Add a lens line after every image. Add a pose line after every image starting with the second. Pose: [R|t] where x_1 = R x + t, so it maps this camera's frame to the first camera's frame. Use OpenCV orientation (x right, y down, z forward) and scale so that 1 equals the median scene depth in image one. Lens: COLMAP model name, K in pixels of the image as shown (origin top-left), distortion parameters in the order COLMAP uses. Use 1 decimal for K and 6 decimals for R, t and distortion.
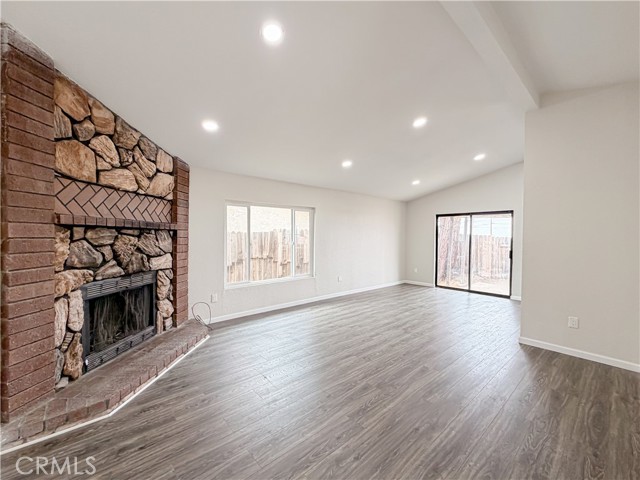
lens RADIAL K [[257.6, 0, 317.9], [0, 257.6, 239.1], [0, 0, 1]] dist [-0.001523, 0.000177]
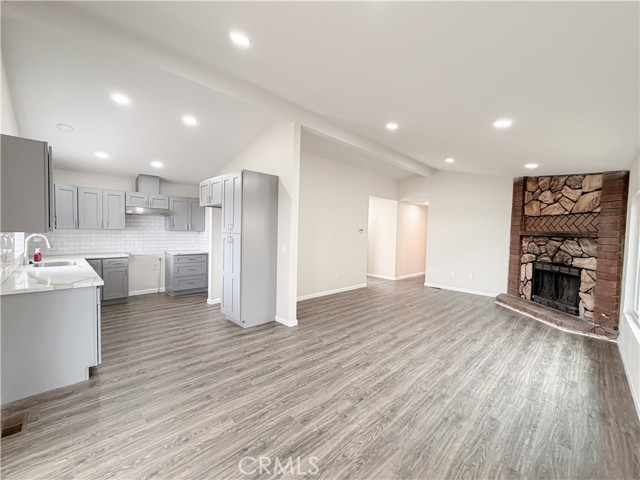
lens RADIAL K [[257.6, 0, 316.0], [0, 257.6, 239.8], [0, 0, 1]] dist [-0.001523, 0.000177]
pose [[-0.997981, -0.033944, -0.053679, 0.830570], [-0.036401, 0.998302, 0.045474, -0.036048], [0.052044, 0.047336, -0.997522, 2.297464]]
